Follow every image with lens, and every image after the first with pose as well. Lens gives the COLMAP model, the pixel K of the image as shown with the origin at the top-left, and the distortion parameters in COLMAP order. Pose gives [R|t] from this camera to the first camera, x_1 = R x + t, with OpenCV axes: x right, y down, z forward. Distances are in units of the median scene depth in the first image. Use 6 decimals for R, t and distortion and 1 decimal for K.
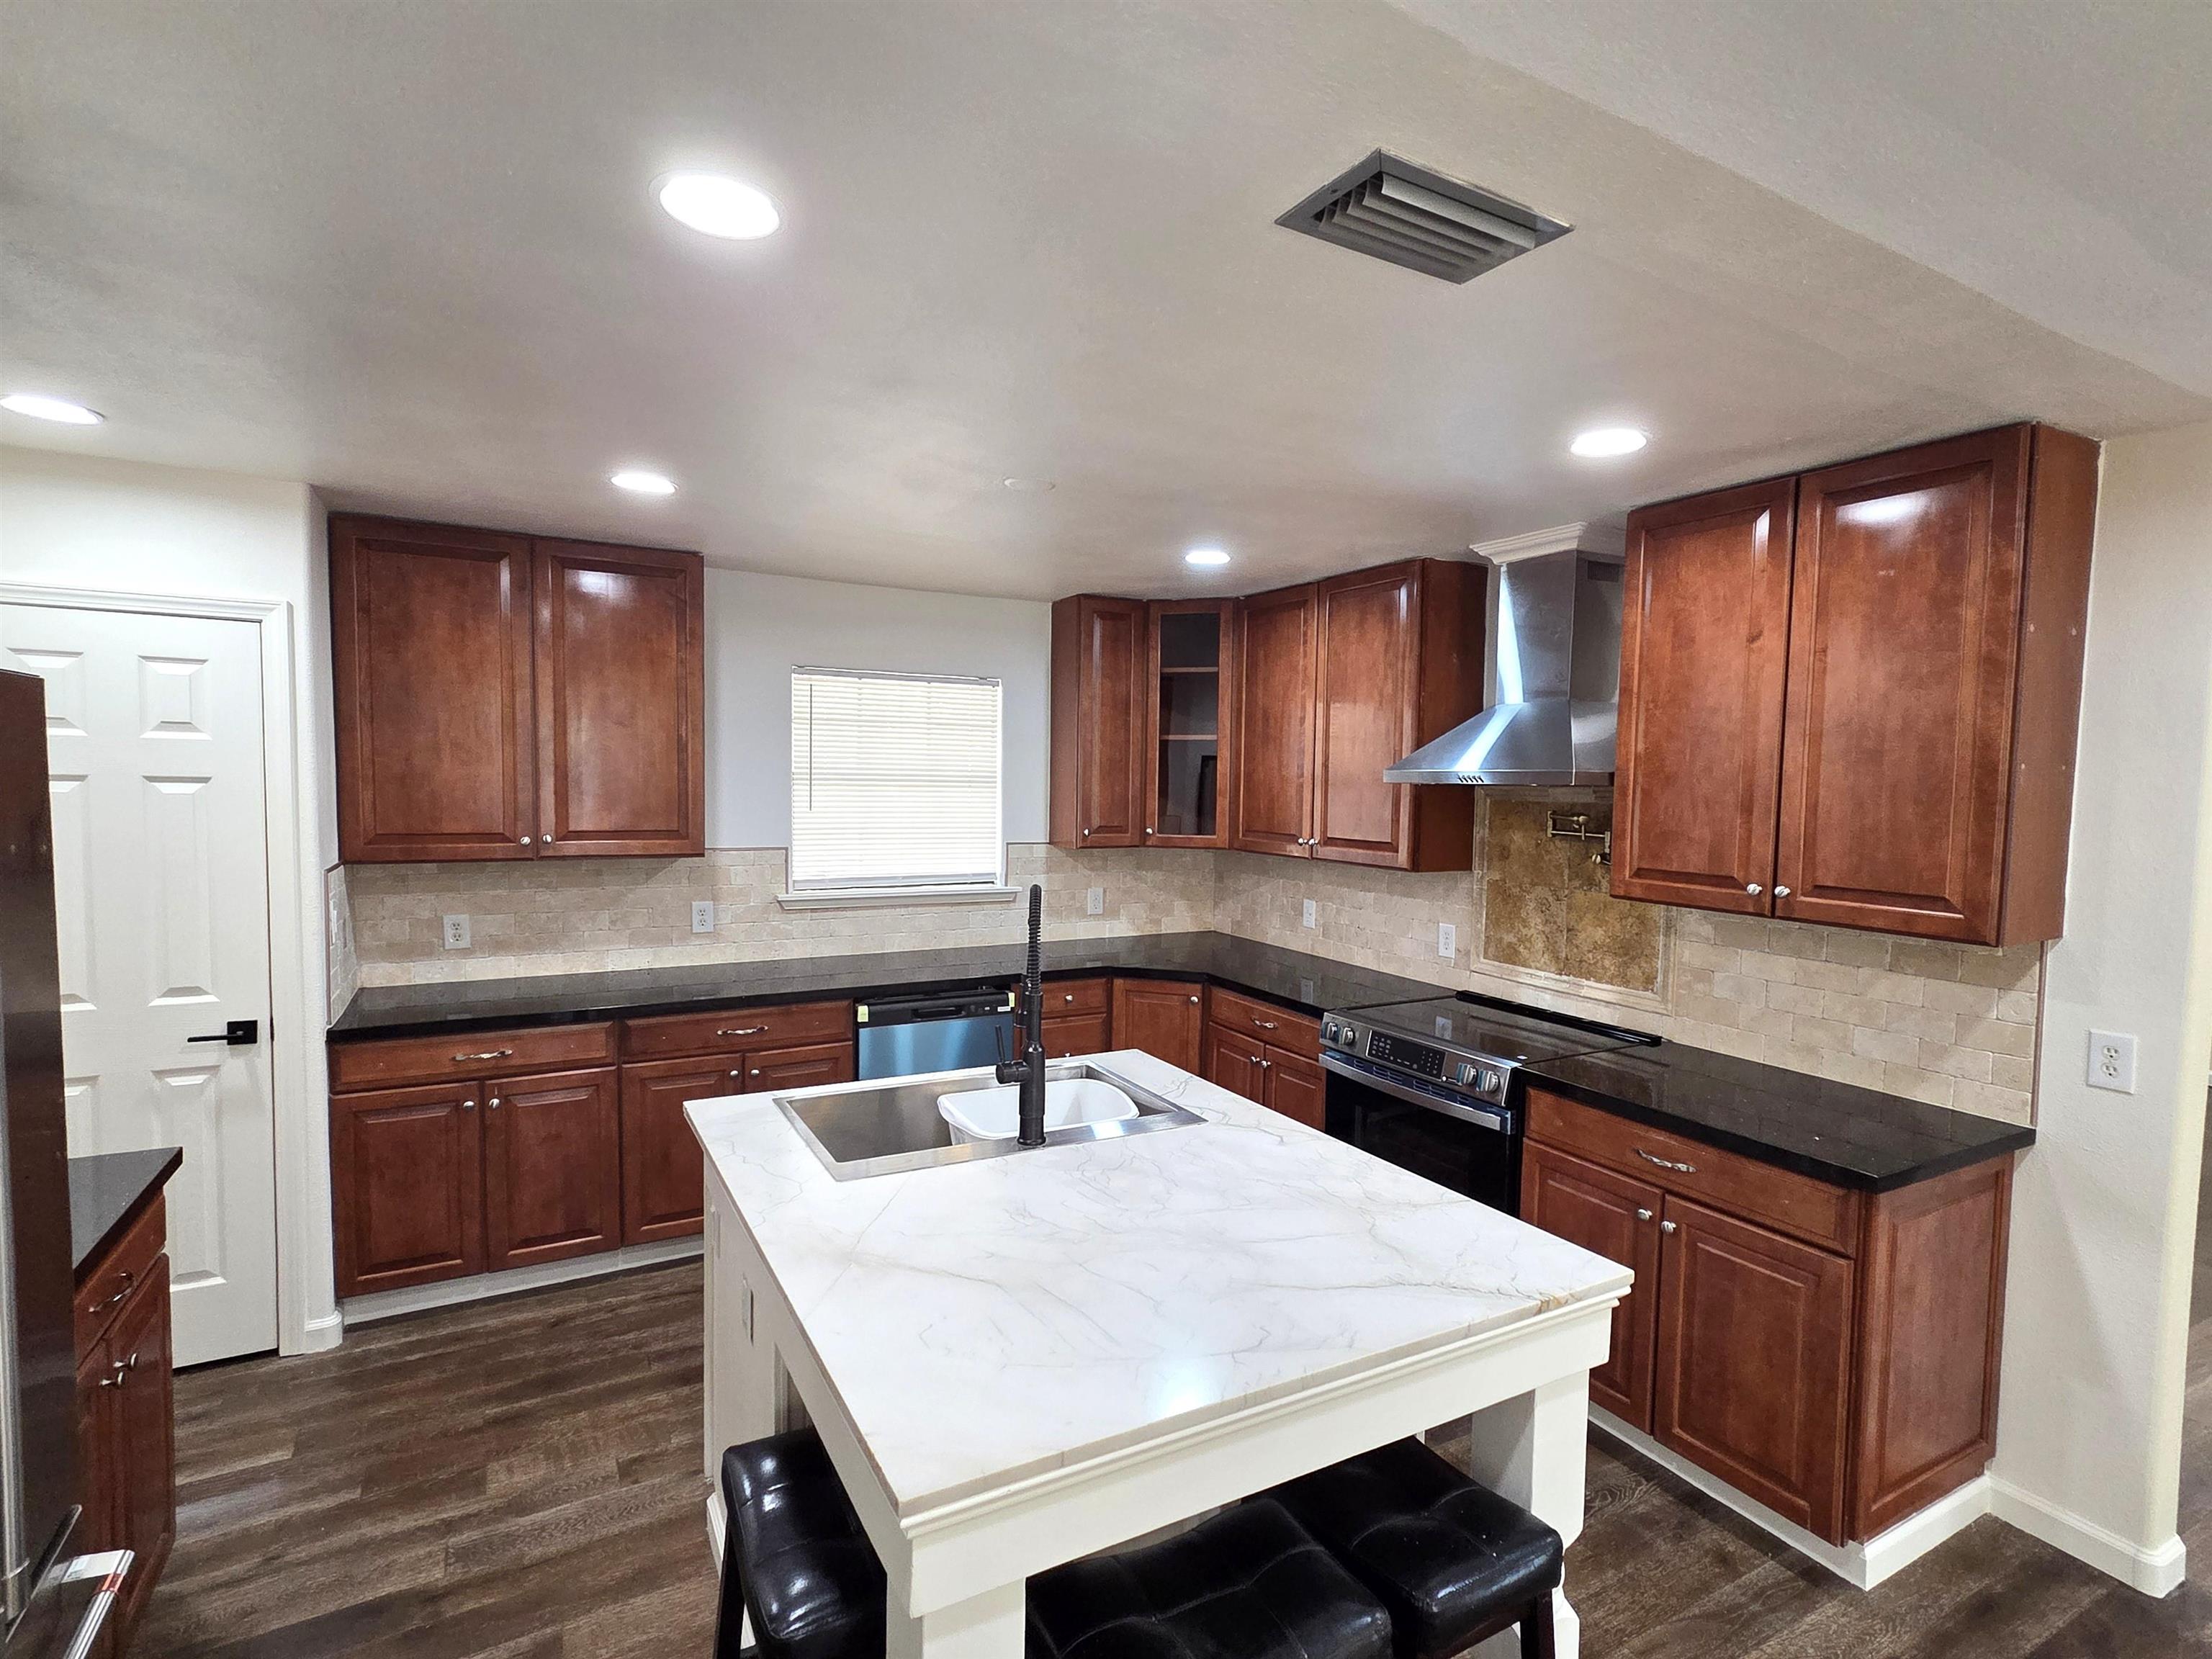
lens RADIAL K [[1101.1, 0, 1100.6], [0, 1101.1, 826.7], [0, 0, 1]] dist [0.008254, 0.001723]
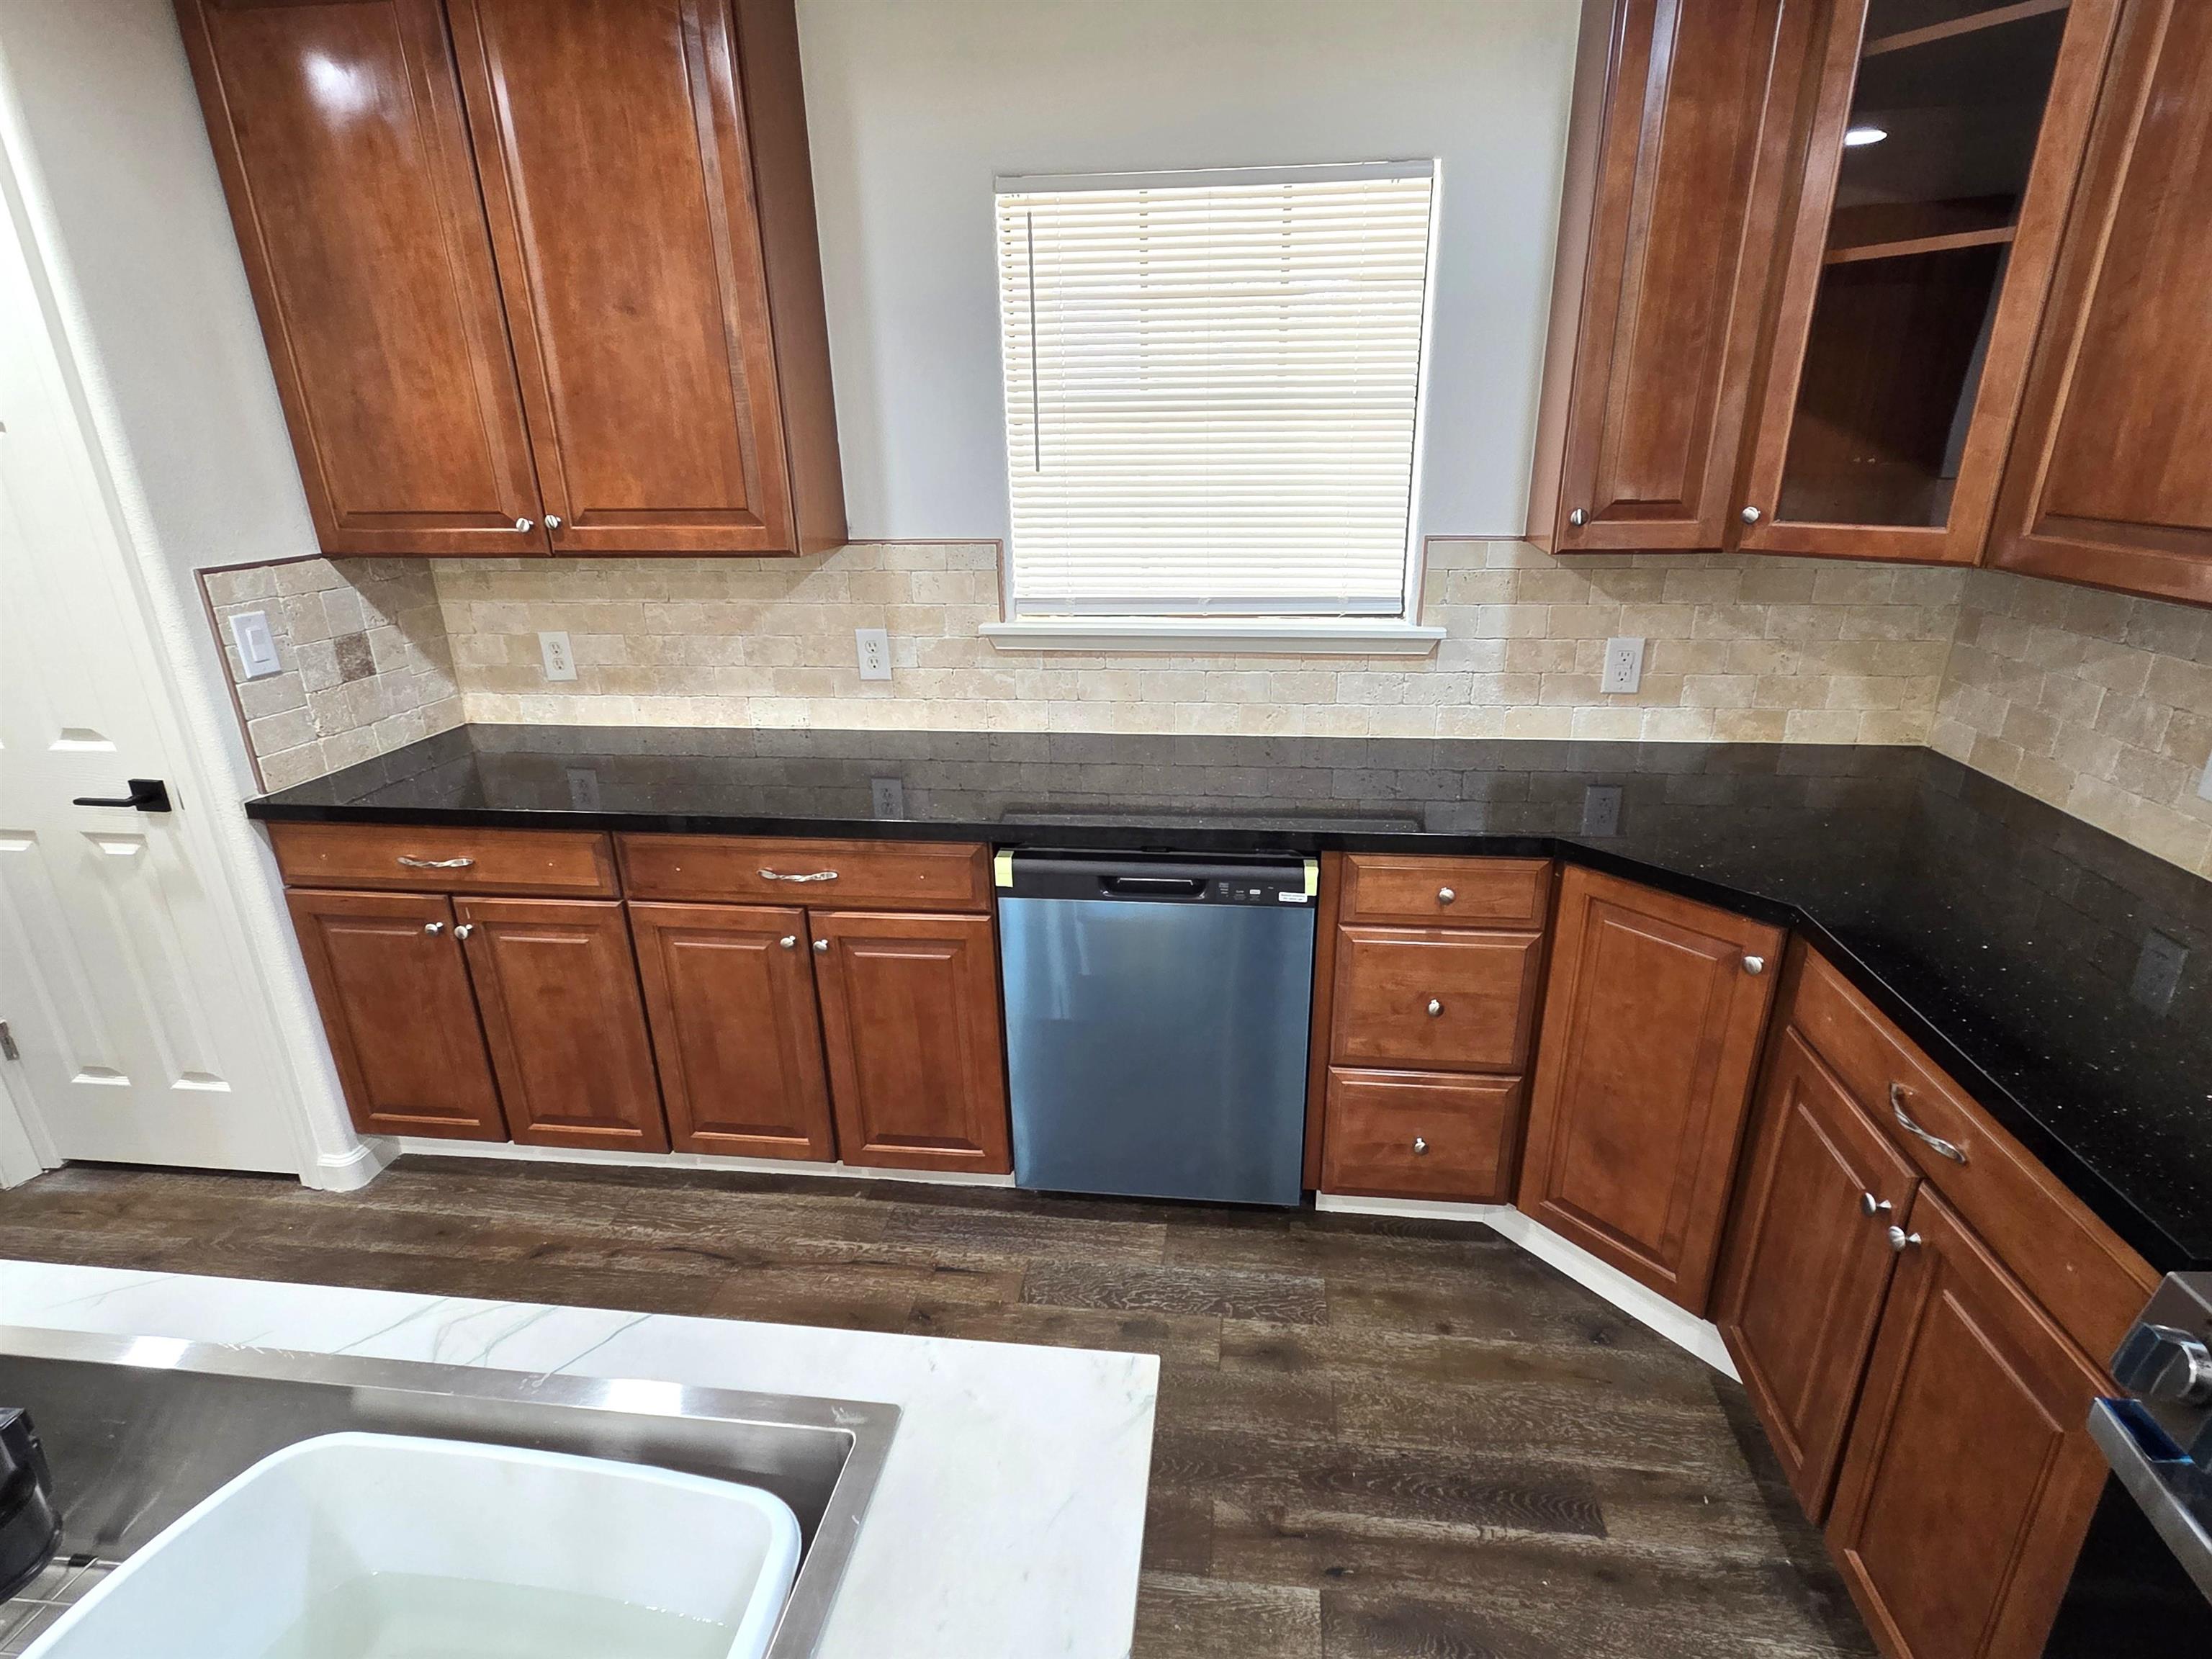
lens RADIAL K [[1101.1, 0, 1115.3], [0, 1101.1, 836.5], [0, 0, 1]] dist [0.008254, 0.001723]
pose [[0.818369, 0.168818, -0.549338, 0.107089], [-0.000642, 0.956149, 0.292880, -0.001677], [0.574692, -0.239332, 0.782591, 0.566239]]
